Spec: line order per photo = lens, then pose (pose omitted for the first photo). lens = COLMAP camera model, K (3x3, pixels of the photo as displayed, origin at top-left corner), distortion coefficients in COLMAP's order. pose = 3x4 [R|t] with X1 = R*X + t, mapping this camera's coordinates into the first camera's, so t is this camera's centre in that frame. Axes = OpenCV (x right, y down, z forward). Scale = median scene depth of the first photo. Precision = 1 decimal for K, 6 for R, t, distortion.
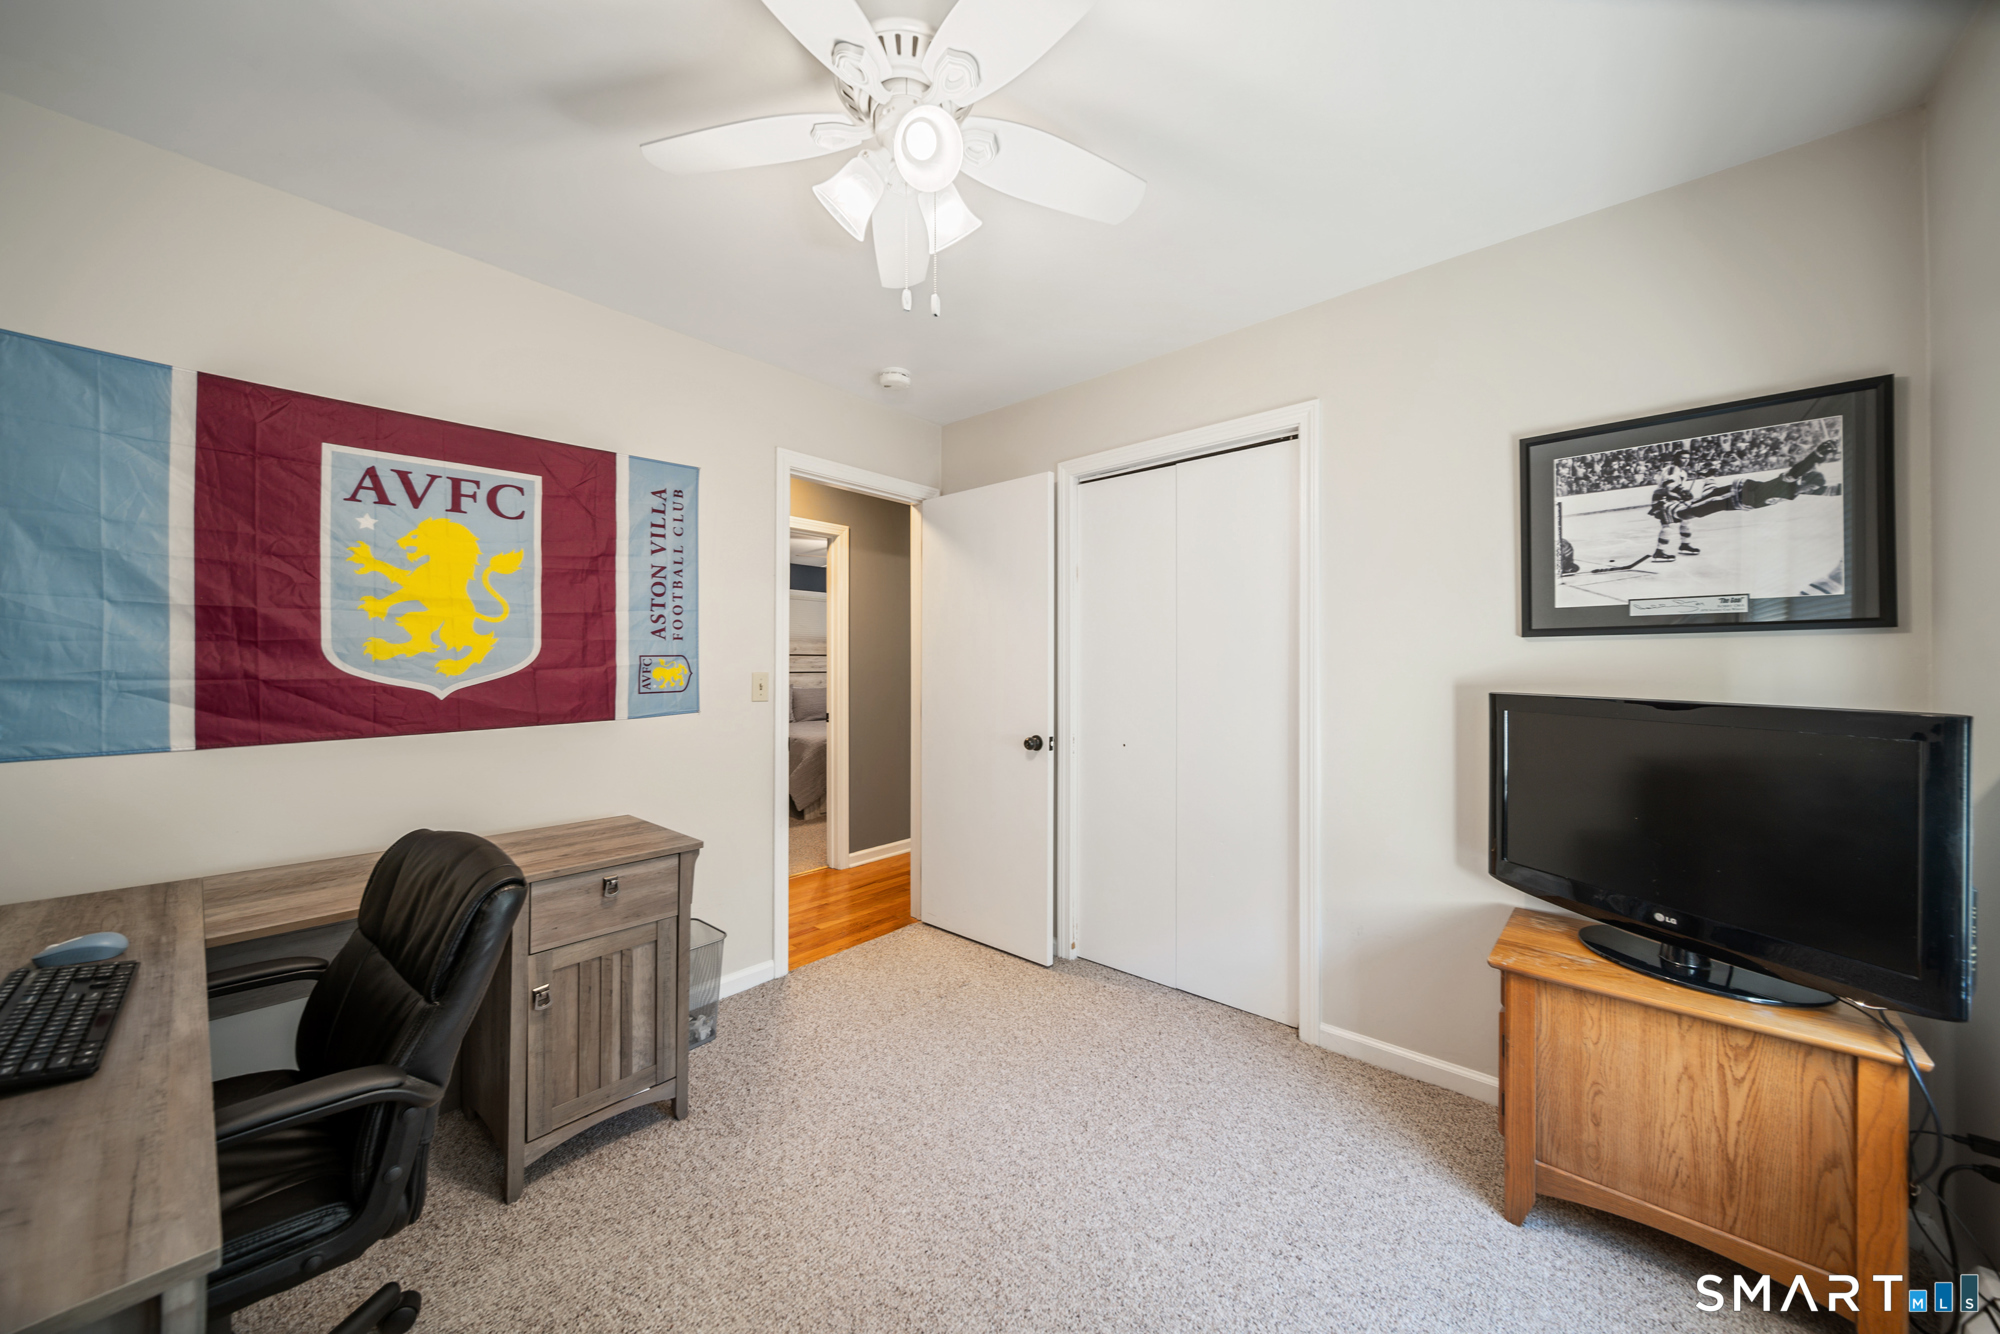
lens RADIAL K [[704.8, 0, 996.1], [0, 704.8, 655.7], [0, 0, 1]] dist [-0.000549, -0.000093]
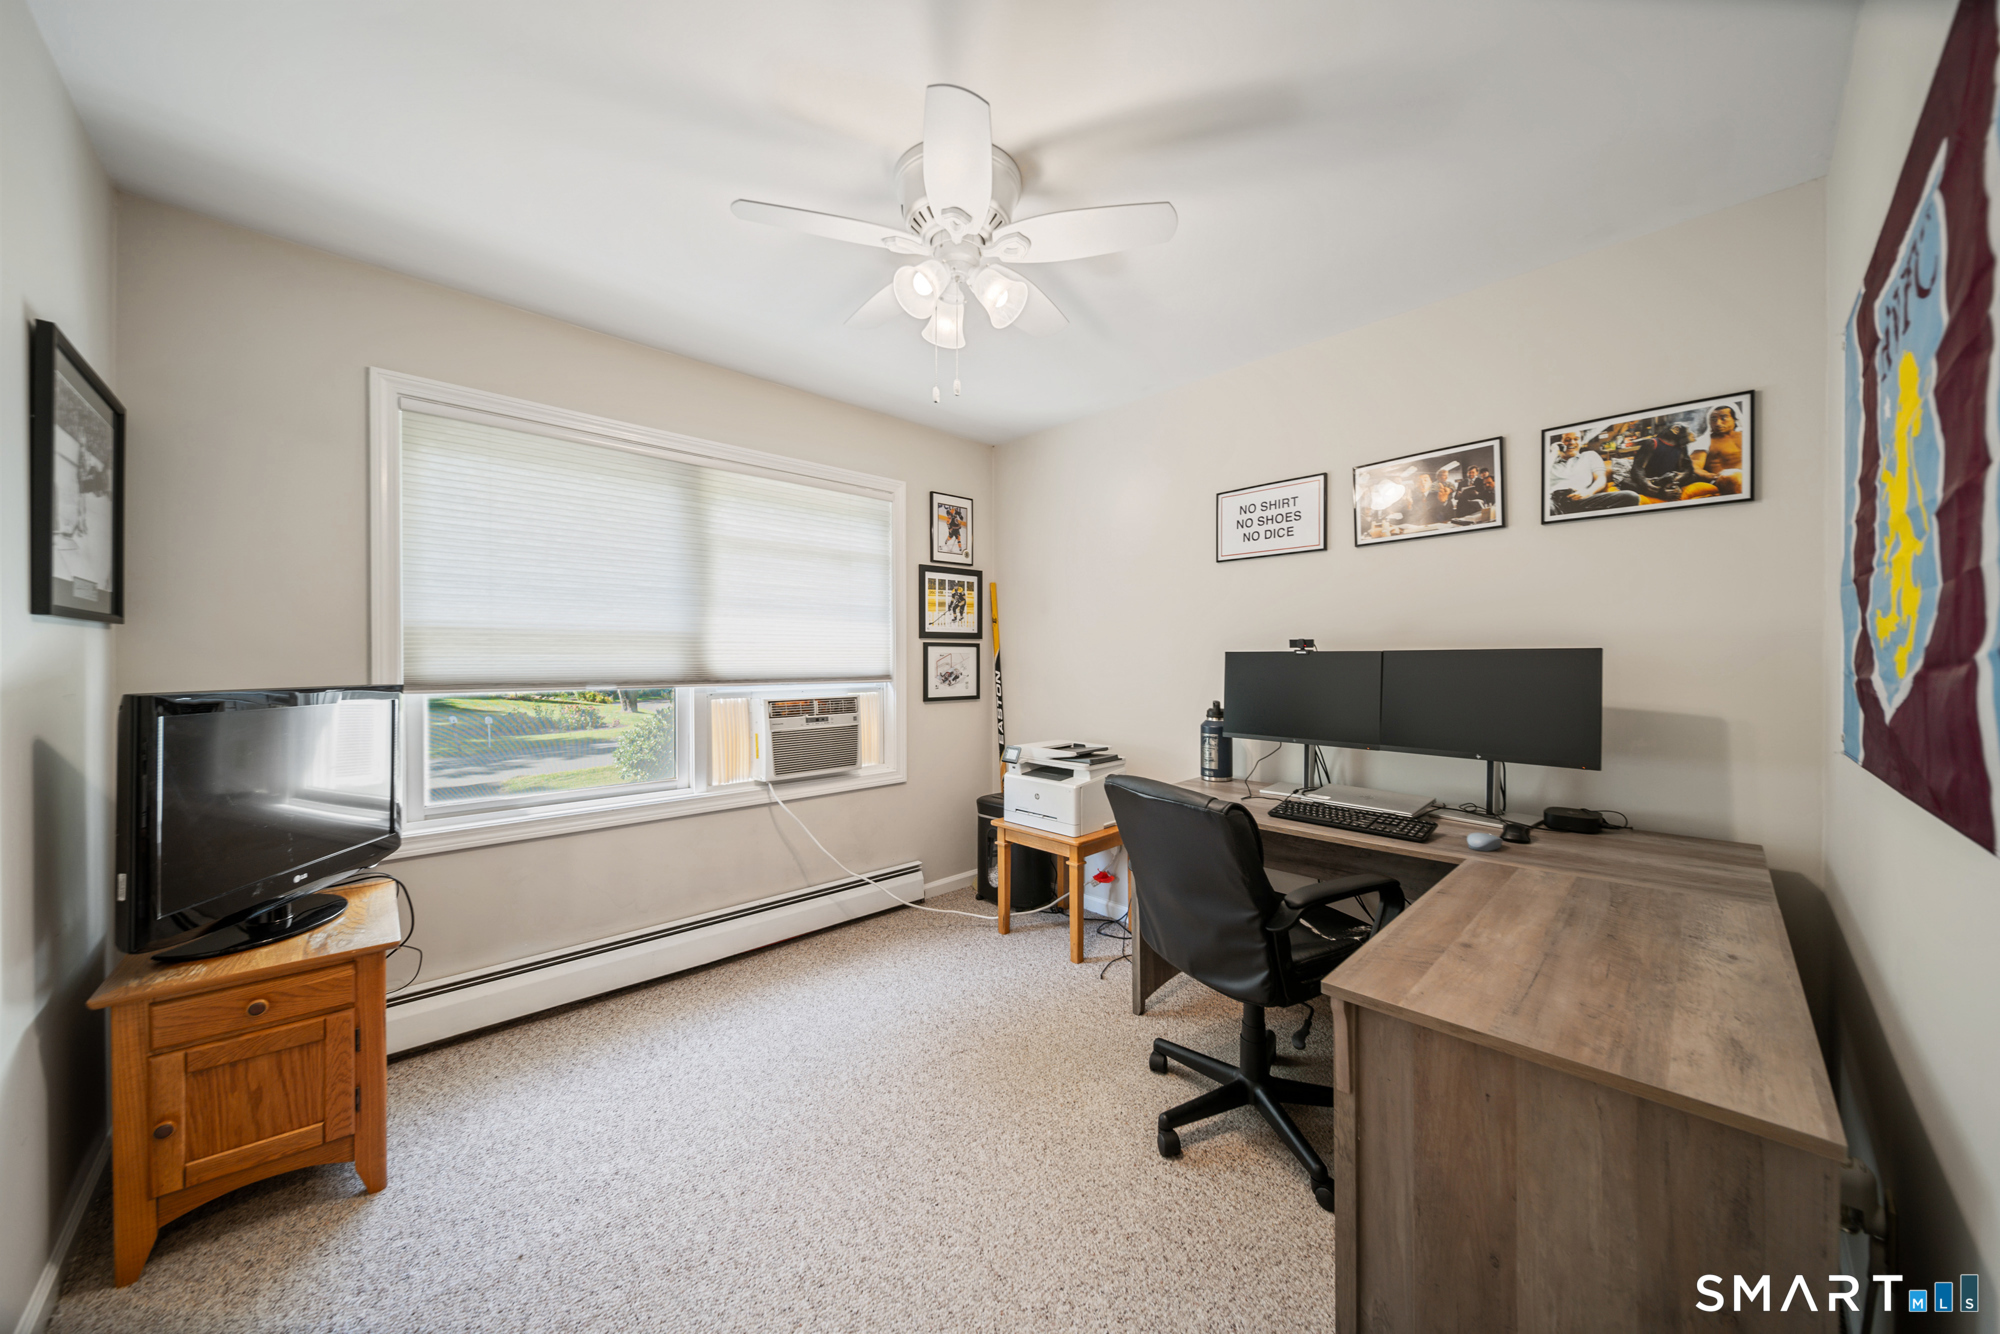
lens RADIAL K [[704.8, 0, 996.1], [0, 704.8, 655.7], [0, 0, 1]] dist [-0.000549, -0.000093]
pose [[-0.996516, -0.000117, 0.083405, -0.277151], [-0.000610, 0.999982, -0.005887, 0.019036], [-0.083403, -0.005918, -0.996498, 2.060056]]
